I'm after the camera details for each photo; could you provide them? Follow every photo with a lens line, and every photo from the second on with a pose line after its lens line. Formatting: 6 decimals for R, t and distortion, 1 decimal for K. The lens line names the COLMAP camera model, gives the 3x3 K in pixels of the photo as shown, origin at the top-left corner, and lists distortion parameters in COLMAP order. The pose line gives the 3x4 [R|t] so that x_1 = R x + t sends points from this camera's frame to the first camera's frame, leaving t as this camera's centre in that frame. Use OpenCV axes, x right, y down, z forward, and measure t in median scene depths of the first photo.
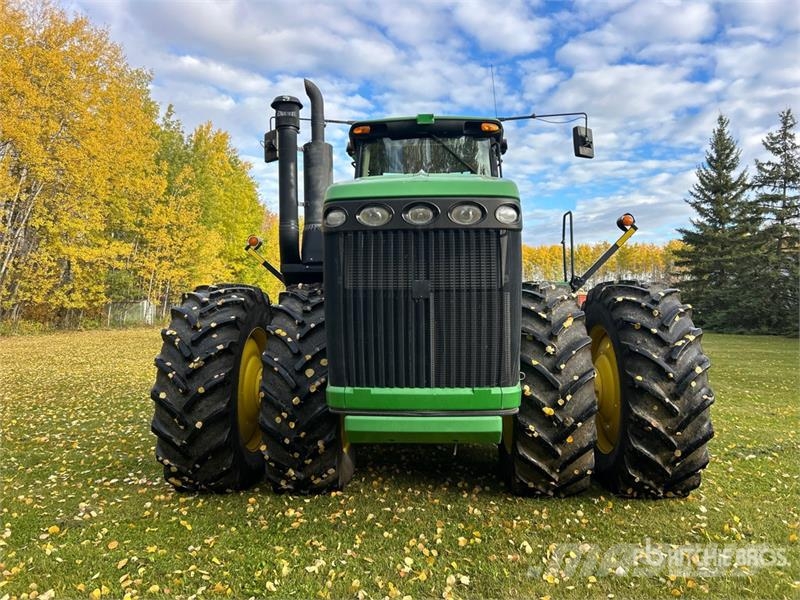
lens RADIAL K [[599.6, 0, 400.0], [0, 599.6, 300.0], [0, 0, 1]] dist [0.078064, -0.123971]
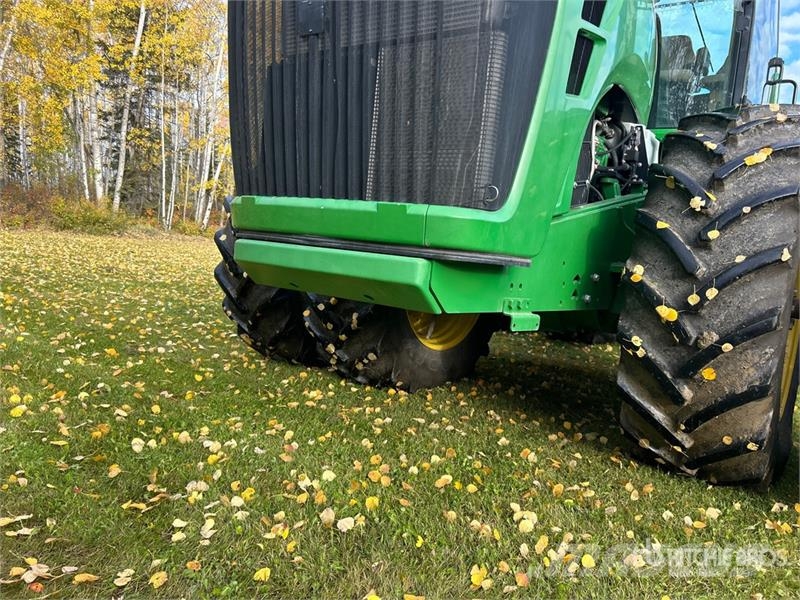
lens RADIAL K [[599.6, 0, 400.0], [0, 599.6, 300.0], [0, 0, 1]] dist [0.078064, -0.123971]
pose [[0.823109, 0.132795, -0.552138, 0.342348], [-0.085334, 0.990158, 0.110930, 0.130825], [0.561435, -0.044192, 0.826340, 0.413154]]
